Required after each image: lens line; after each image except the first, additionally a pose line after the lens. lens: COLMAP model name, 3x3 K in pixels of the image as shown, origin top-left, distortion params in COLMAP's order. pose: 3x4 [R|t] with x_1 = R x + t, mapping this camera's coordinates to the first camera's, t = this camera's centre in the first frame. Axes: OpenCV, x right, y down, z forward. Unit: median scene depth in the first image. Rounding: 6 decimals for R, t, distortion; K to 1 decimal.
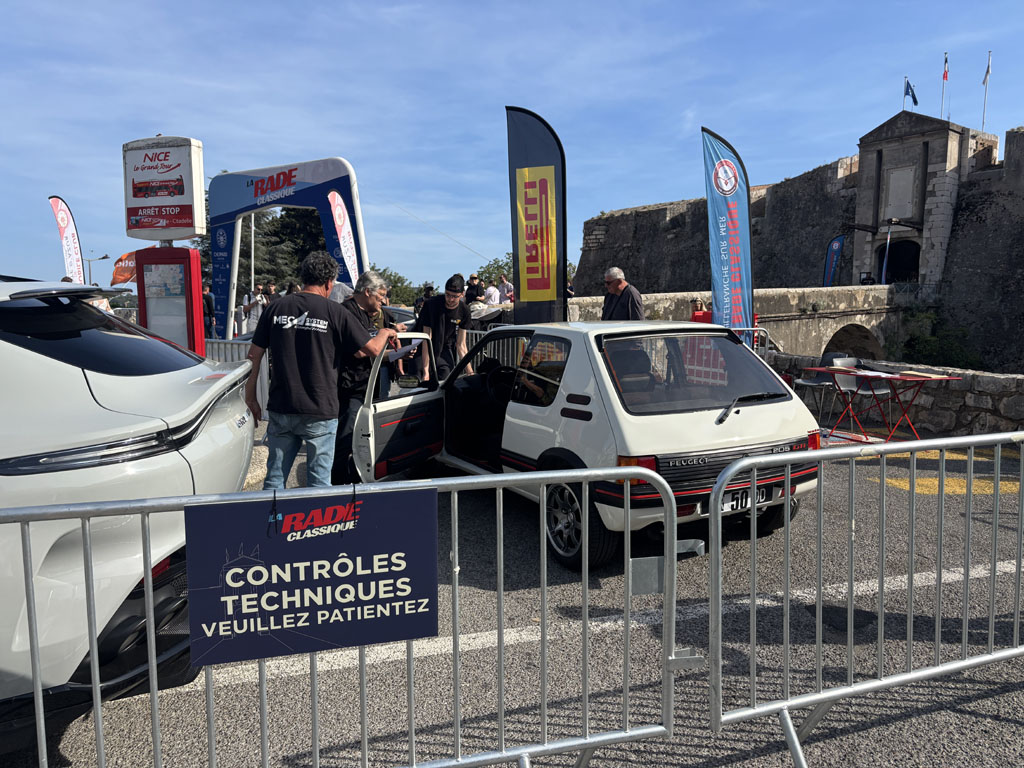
lens RADIAL K [[780.9, 0, 512.0], [0, 780.9, 384.0], [0, 0, 1]] dist [0.025591, -0.009518]
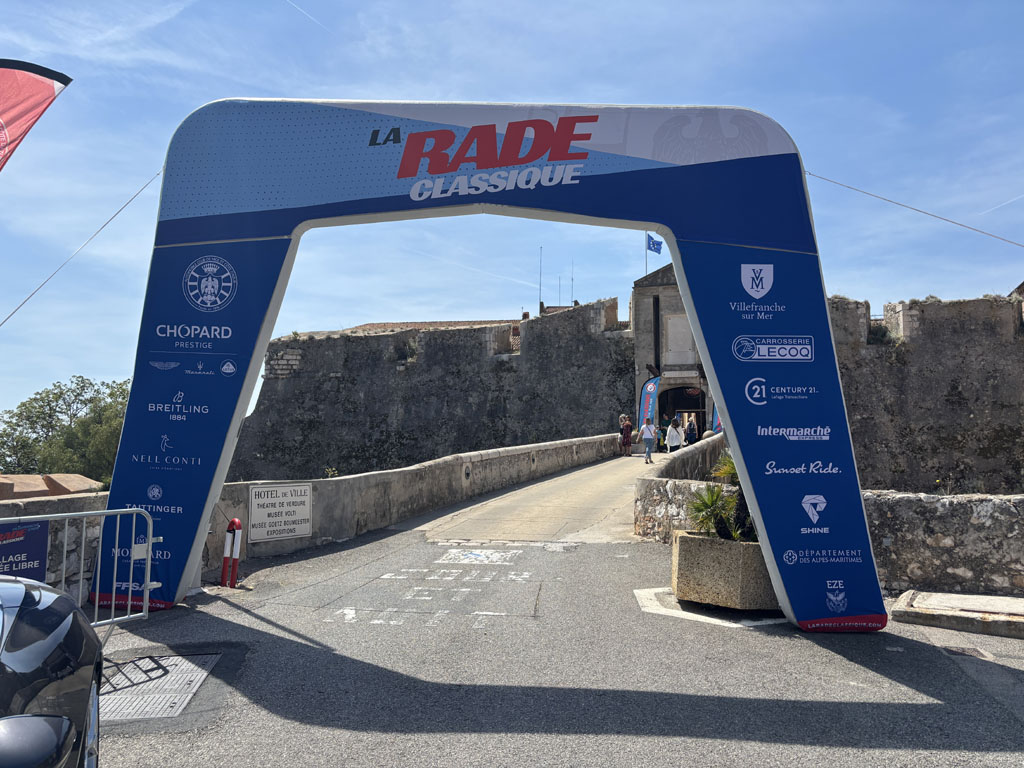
lens RADIAL K [[774.2, 0, 512.0], [0, 774.2, 384.0], [0, 0, 1]] dist [0.049066, -0.035188]
pose [[0.819859, 0.050067, 0.570372, -0.228541], [0.049717, 0.986182, -0.158032, -0.042747], [-0.570403, 0.157921, 0.806041, 0.335175]]
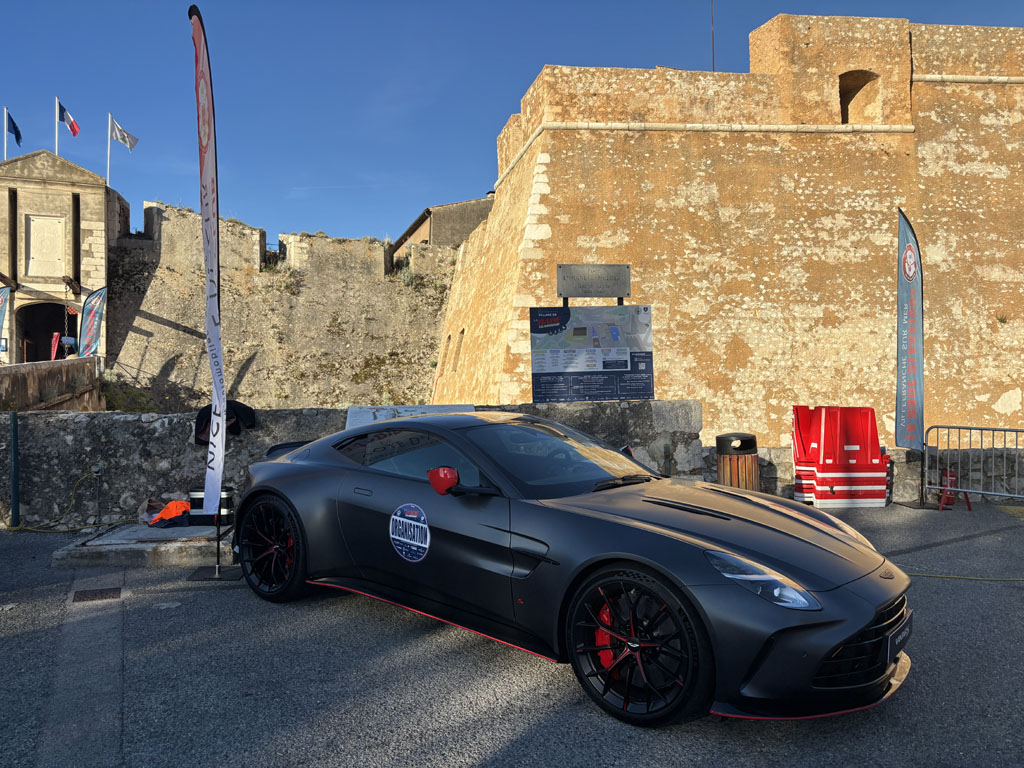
lens RADIAL K [[774.2, 0, 512.0], [0, 774.2, 384.0], [0, 0, 1]] dist [0.049066, -0.035188]
pose [[0.262465, -0.004839, 0.964929, -0.175080], [0.088335, 0.995909, -0.019033, -0.037316], [-0.960890, 0.090232, 0.261819, 0.314181]]
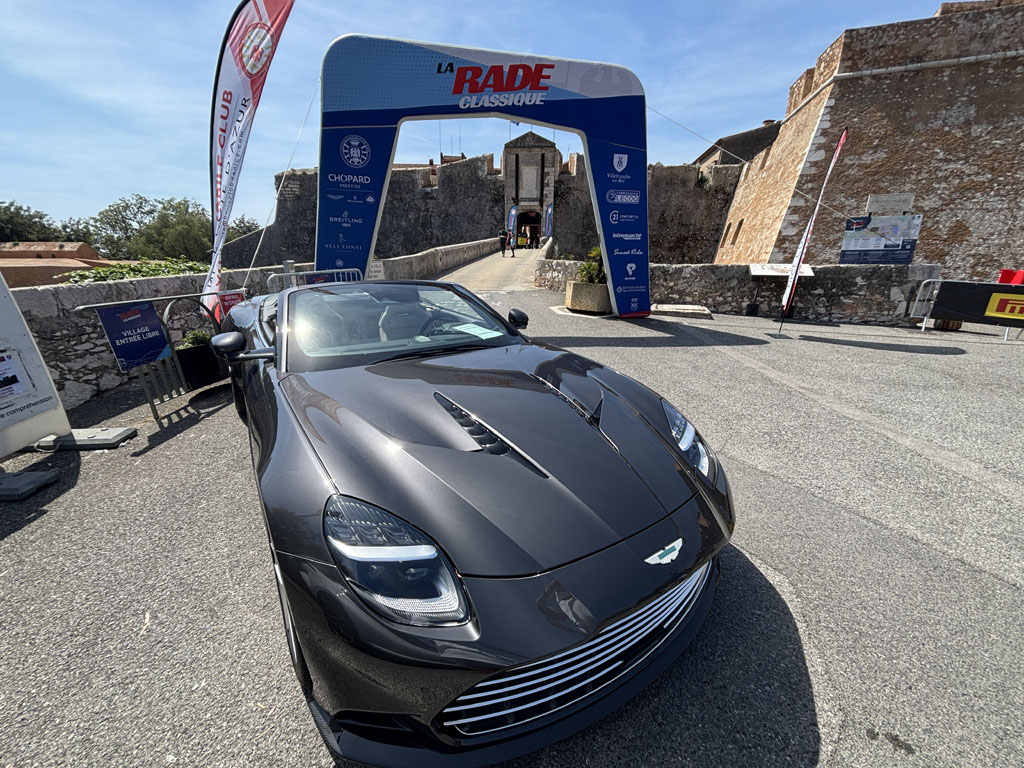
lens RADIAL K [[421.9, 0, 512.0], [0, 421.9, 384.0], [0, 0, 1]] dist [-0.004197, 0.002346]
pose [[0.682946, -0.219070, 0.696845, -0.285640], [0.058915, 0.967381, 0.246380, -0.039680], [-0.728089, -0.127209, 0.673576, 0.326618]]
